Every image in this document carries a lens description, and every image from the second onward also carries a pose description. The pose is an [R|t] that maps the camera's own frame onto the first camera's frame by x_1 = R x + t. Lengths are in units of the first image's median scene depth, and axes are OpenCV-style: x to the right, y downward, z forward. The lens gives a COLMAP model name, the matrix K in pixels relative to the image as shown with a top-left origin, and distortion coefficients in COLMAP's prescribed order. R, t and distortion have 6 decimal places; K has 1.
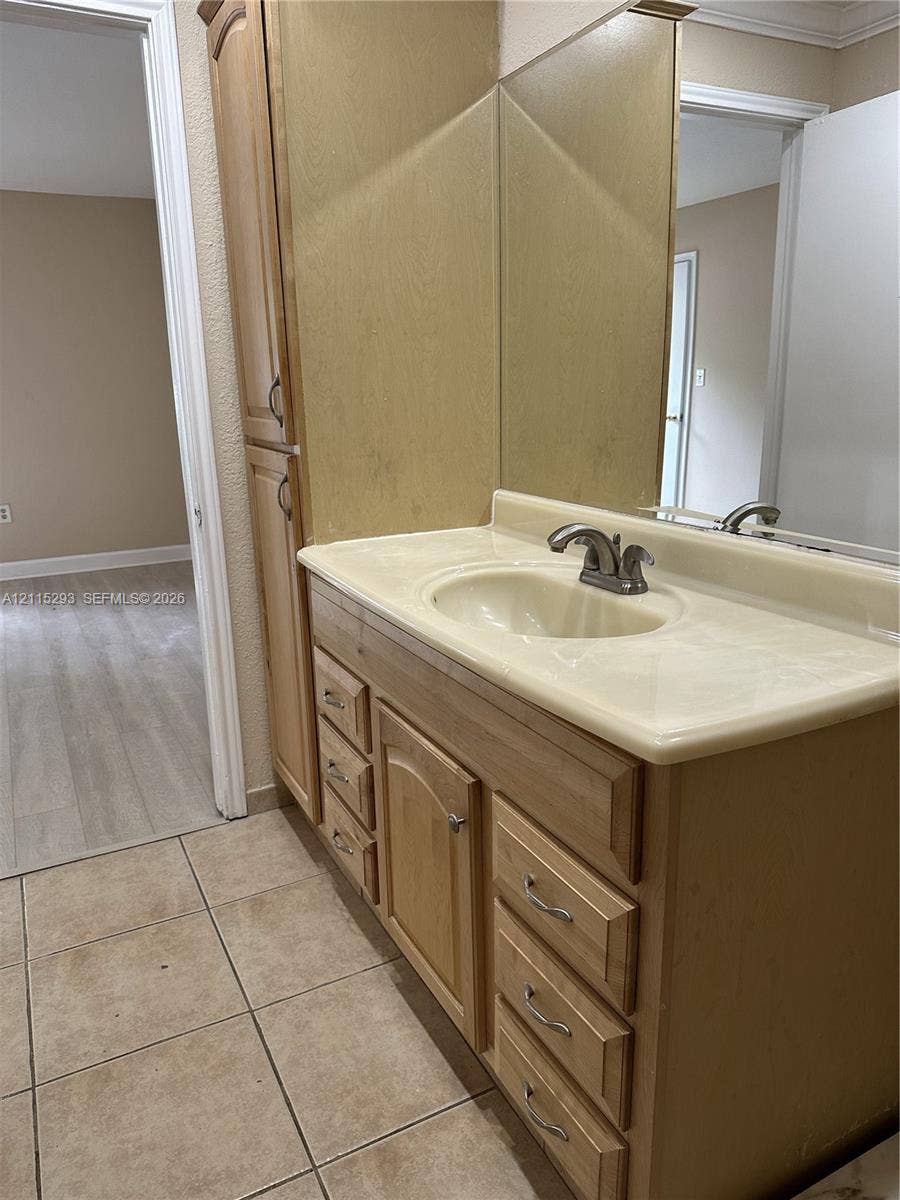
lens RADIAL K [[803.3, 0, 450.0], [0, 803.3, 600.0], [0, 0, 1]] dist [0.031667, -0.060846]
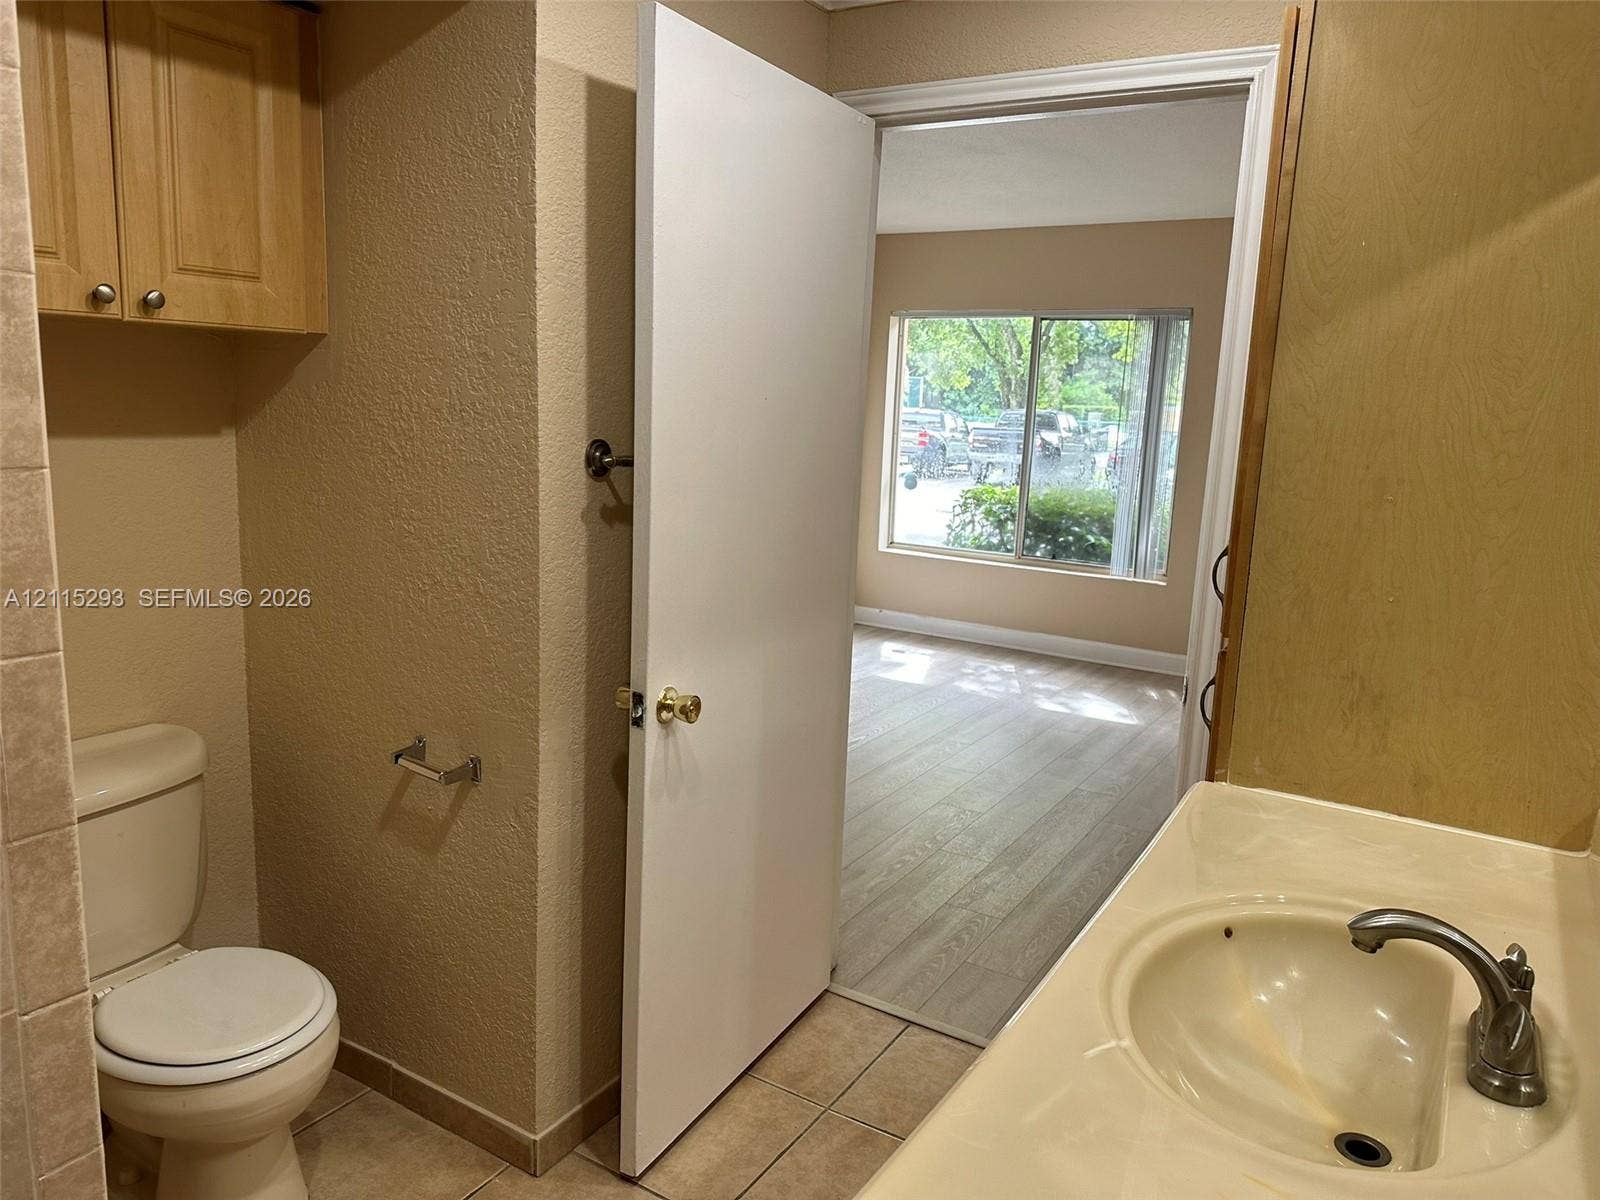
lens RADIAL K [[1071.1, 0, 800.0], [0, 1071.1, 600.0], [0, 0, 1]] dist [0.031667, -0.060846]
pose [[0.484900, 0.213293, -0.848162, 0.434850], [-0.273331, 0.958184, 0.084696, -0.205204], [0.830760, 0.190759, 0.522923, 0.181671]]
